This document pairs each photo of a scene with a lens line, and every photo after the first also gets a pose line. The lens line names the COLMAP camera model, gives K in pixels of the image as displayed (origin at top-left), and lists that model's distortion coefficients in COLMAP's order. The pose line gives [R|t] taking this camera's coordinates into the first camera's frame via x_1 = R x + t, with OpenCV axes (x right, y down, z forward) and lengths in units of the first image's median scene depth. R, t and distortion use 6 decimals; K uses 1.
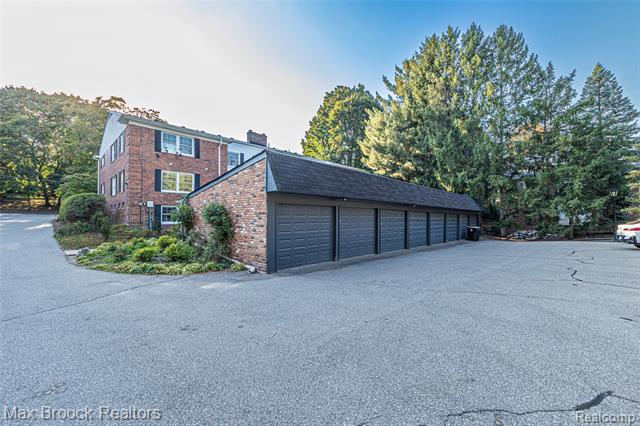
lens RADIAL K [[271.1, 0, 320.8], [0, 271.1, 215.7], [0, 0, 1]] dist [-0.001385, -0.000688]
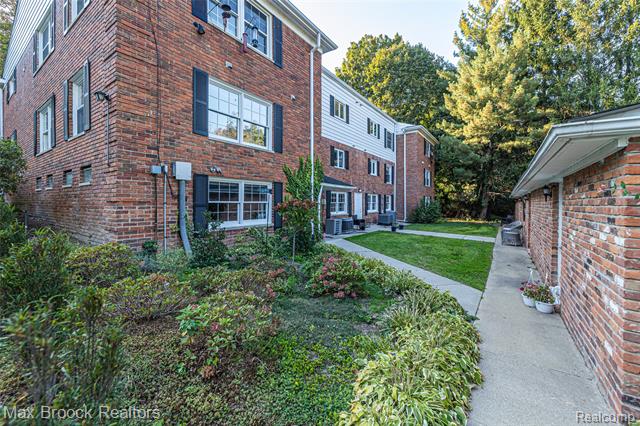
lens RADIAL K [[271.1, 0, 313.6], [0, 271.1, 206.5], [0, 0, 1]] dist [-0.001385, -0.000688]
pose [[0.986974, 0.001248, 0.160878, -0.517425], [-0.003416, 0.999907, 0.013204, -0.004887], [-0.160846, -0.013582, 0.986886, 0.641663]]
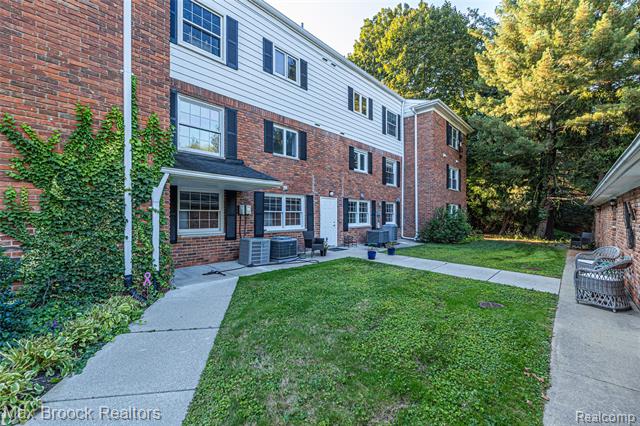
lens RADIAL K [[271.1, 0, 321.1], [0, 271.1, 216.0], [0, 0, 1]] dist [-0.001385, -0.000688]
pose [[0.999663, 0.001592, 0.025893, -0.243217], [-0.001587, 0.999999, -0.000229, 0.002626], [-0.025893, 0.000188, 0.999665, 0.930822]]
